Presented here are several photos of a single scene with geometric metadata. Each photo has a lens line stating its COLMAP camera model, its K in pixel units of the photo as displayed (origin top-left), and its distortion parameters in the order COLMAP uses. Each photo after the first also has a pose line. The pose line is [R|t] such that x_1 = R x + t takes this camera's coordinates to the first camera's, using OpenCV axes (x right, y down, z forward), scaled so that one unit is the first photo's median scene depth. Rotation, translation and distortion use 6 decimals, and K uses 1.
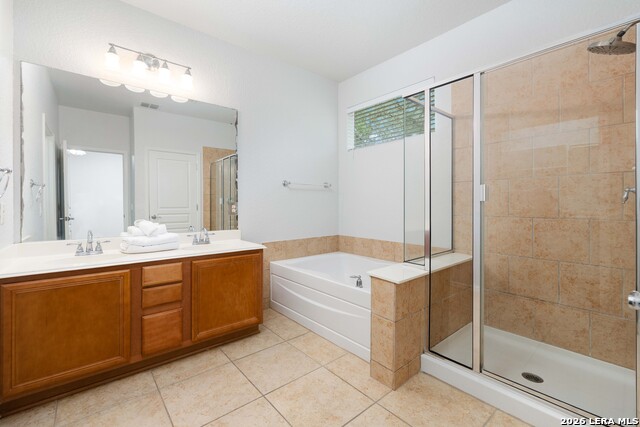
lens RADIAL K [[276.5, 0, 322.2], [0, 276.5, 207.5], [0, 0, 1]] dist [-0.005743, -0.001057]
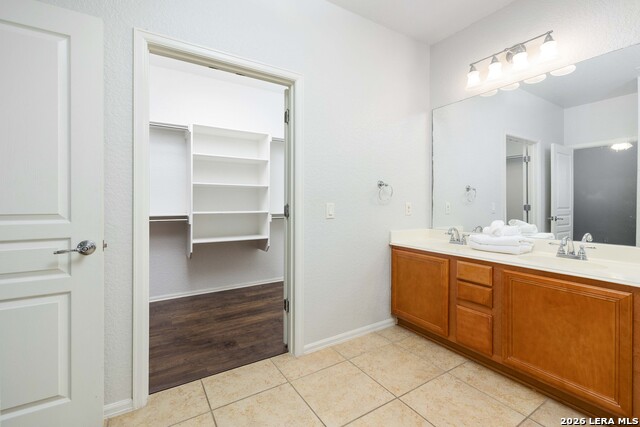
lens RADIAL K [[276.5, 0, 323.9], [0, 276.5, 209.9], [0, 0, 1]] dist [-0.005743, -0.001057]
pose [[-0.142920, 0.022927, -0.989469, 0.483349], [-0.011833, 0.999621, 0.024872, -0.007444], [0.989664, 0.015263, -0.142594, 0.579406]]
